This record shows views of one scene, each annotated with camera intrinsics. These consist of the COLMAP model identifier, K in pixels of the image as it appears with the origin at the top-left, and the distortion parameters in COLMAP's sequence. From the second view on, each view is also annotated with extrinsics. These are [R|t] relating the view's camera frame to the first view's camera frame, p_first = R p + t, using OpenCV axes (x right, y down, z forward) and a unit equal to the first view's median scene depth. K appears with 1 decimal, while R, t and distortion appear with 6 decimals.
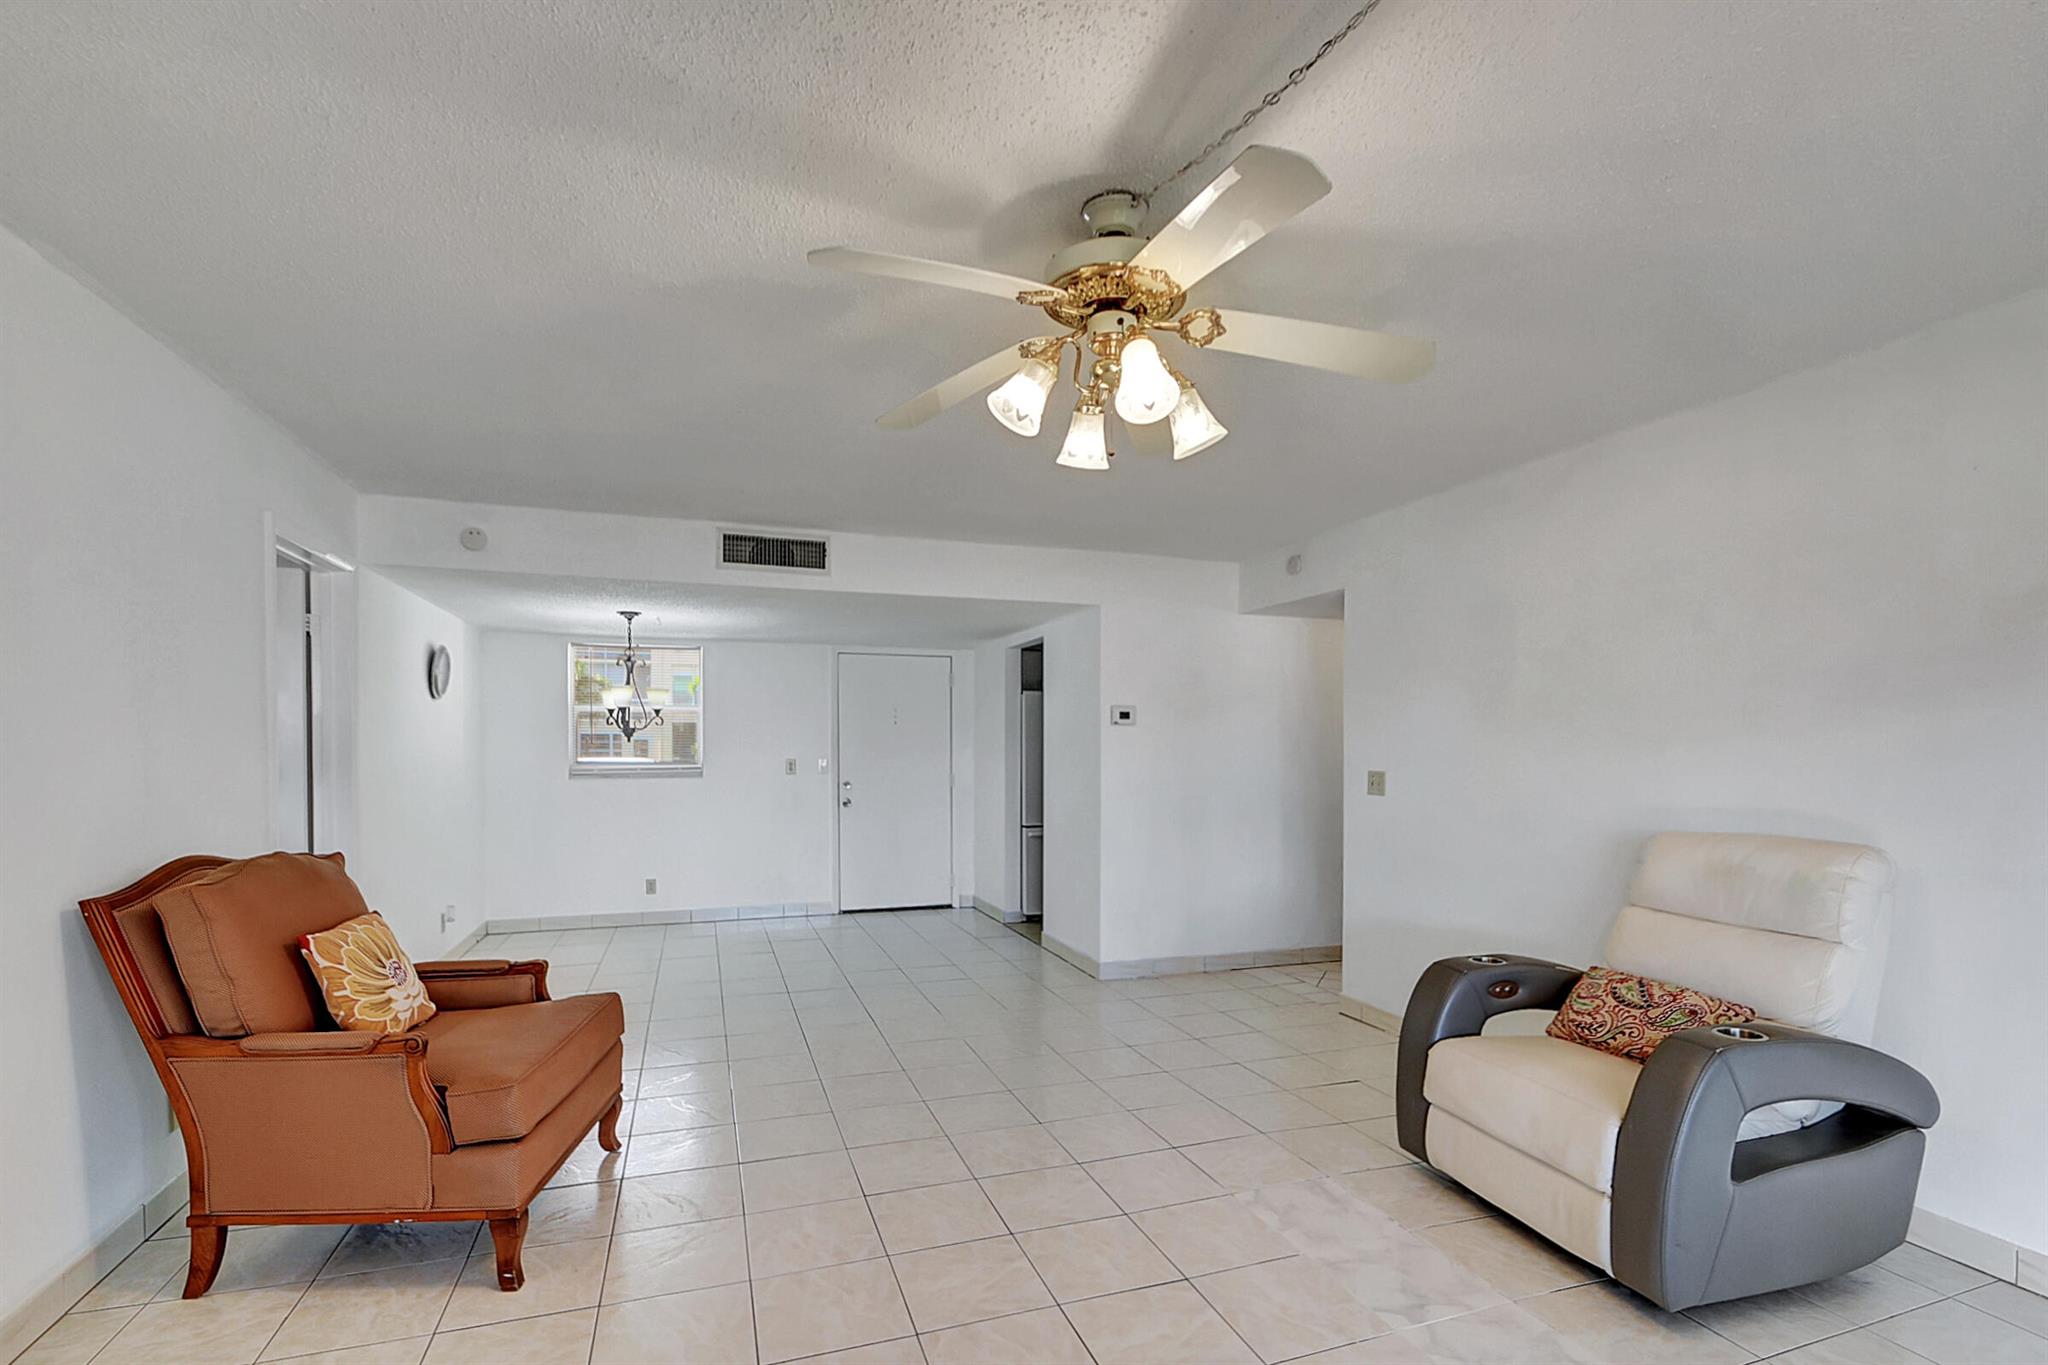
lens RADIAL K [[906.1, 0, 1020.5], [0, 906.1, 757.2], [0, 0, 1]] dist [0.002009, 0.000187]
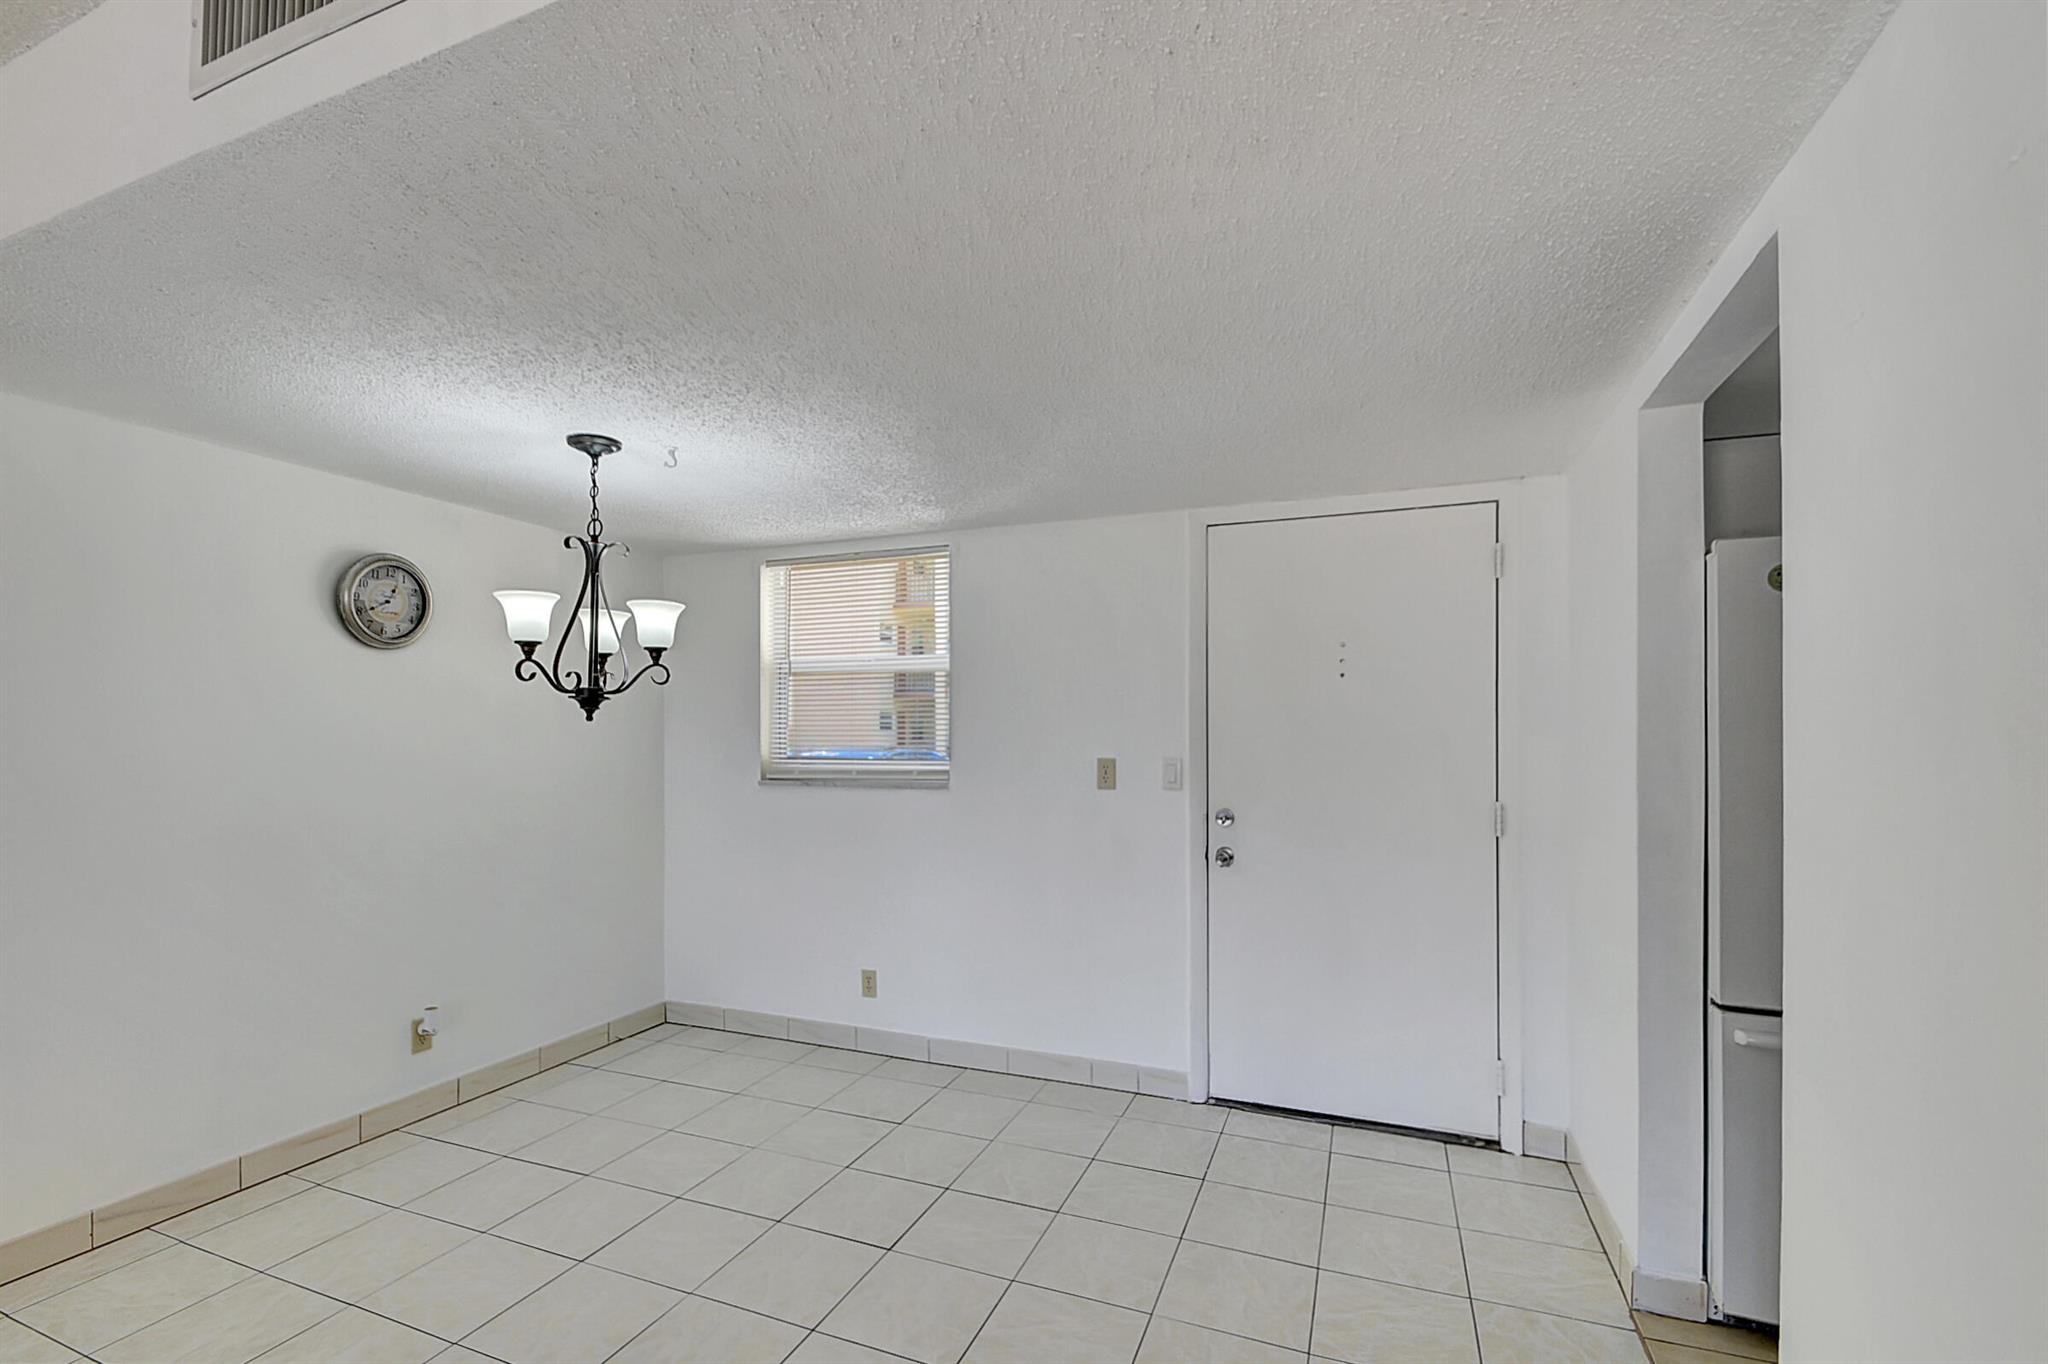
lens RADIAL K [[917.1, 0, 1012.4], [0, 917.1, 728.8], [0, 0, 1]] dist [0.011495, -0.009608]
pose [[0.751627, -0.004702, -0.659572, 0.036201], [-0.008498, 0.999823, -0.016811, -0.005849], [0.659534, 0.018240, 0.751454, 0.733507]]
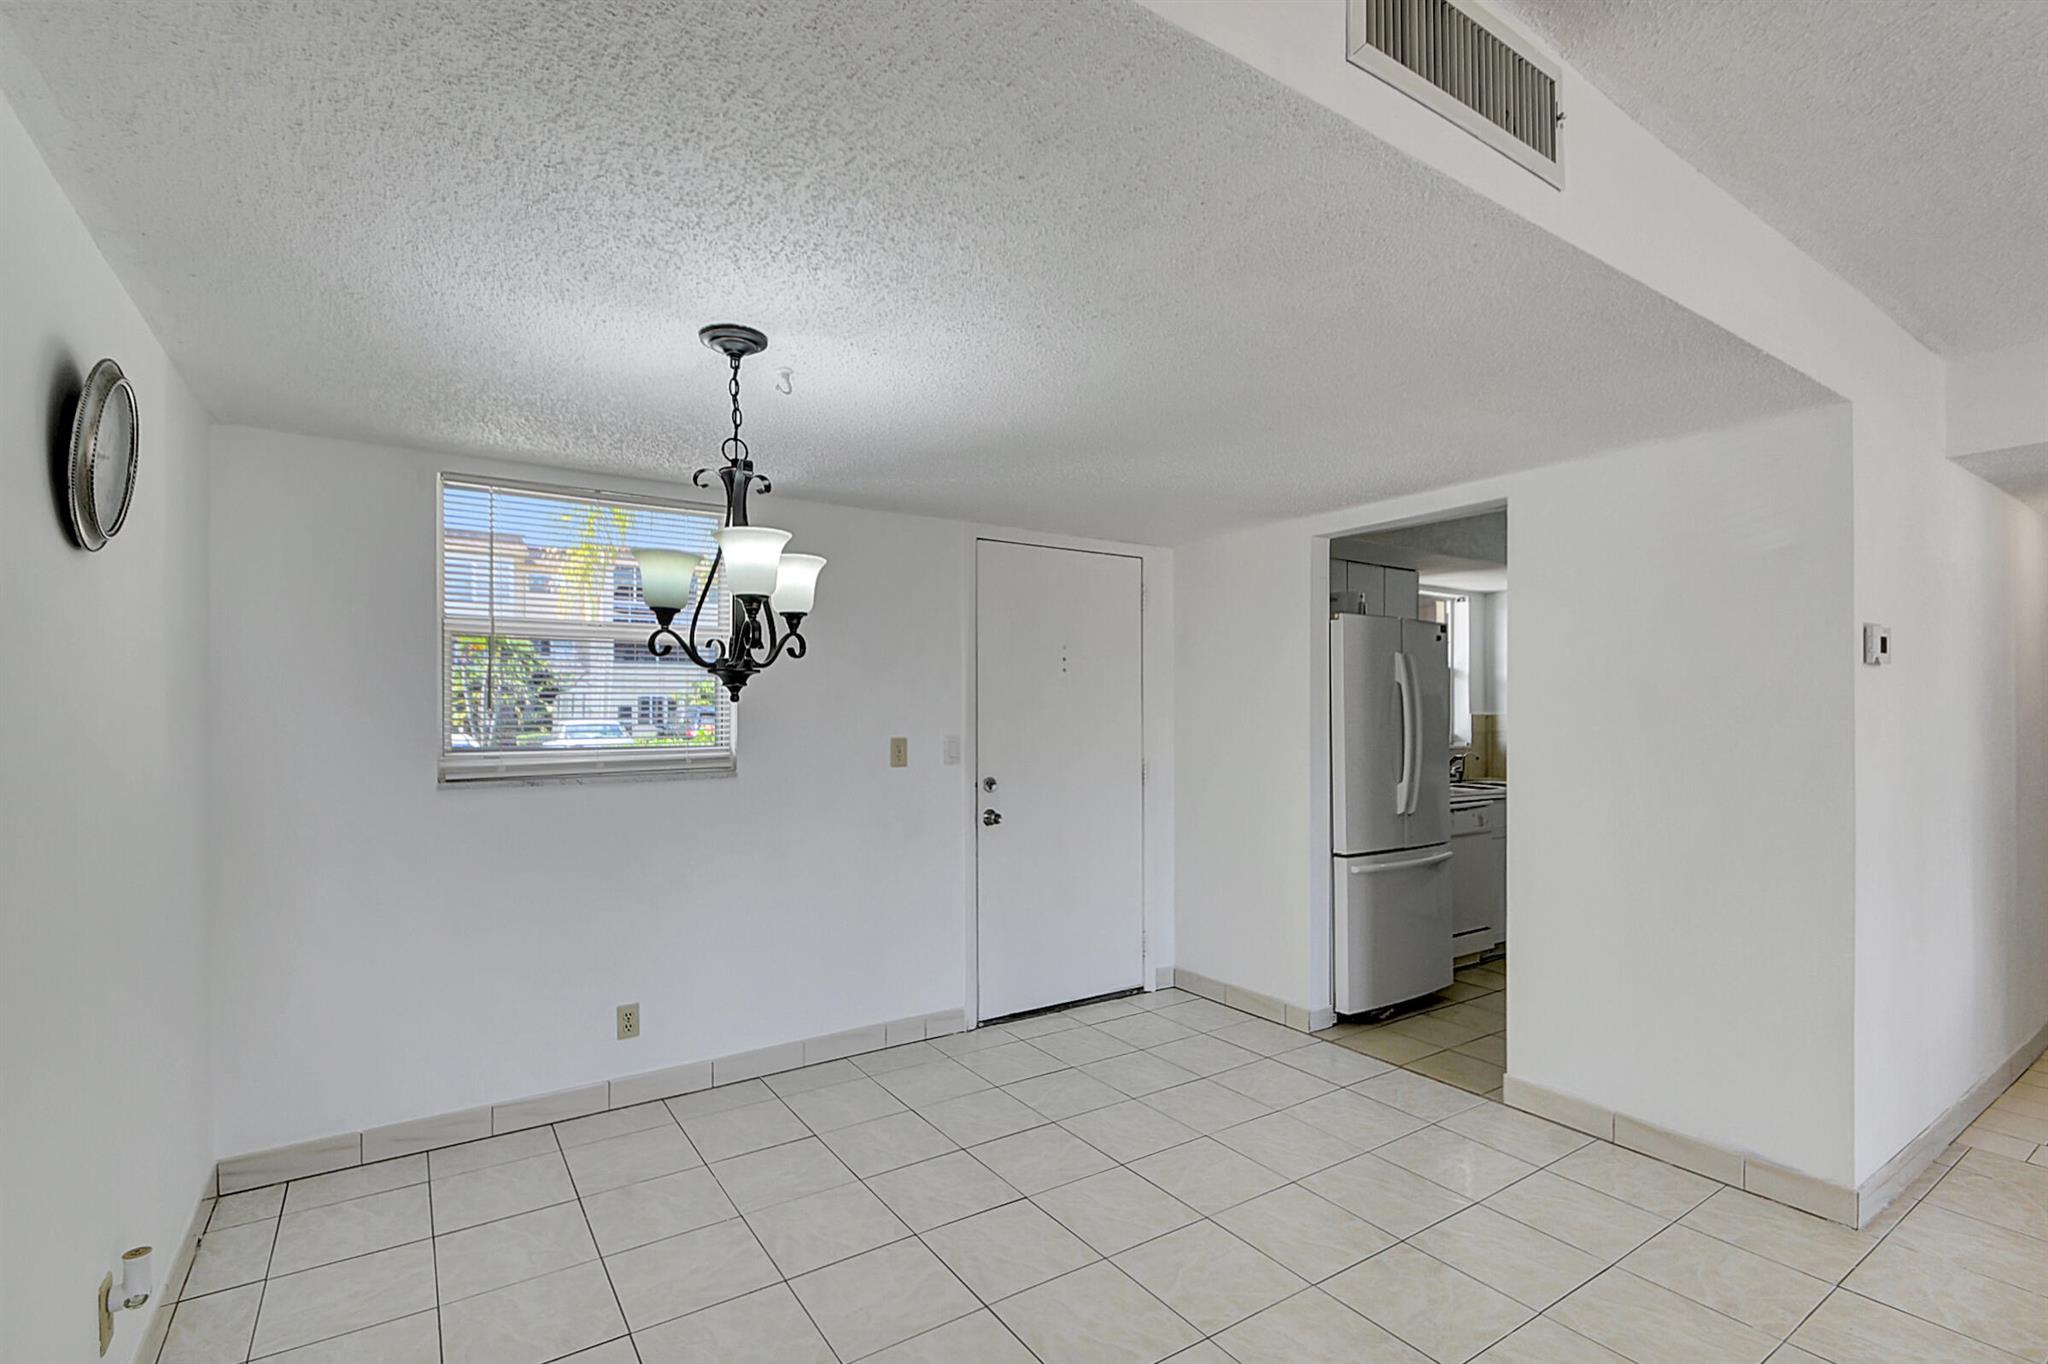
lens RADIAL K [[931.9, 0, 1026.2], [0, 931.9, 713.2], [0, 0, 1]] dist [0.000444, -0.000661]
pose [[0.967576, -0.002789, 0.252564, -0.385933], [0.005581, 0.999931, -0.010339, -0.007083], [-0.252518, 0.011414, 0.967525, 0.574683]]
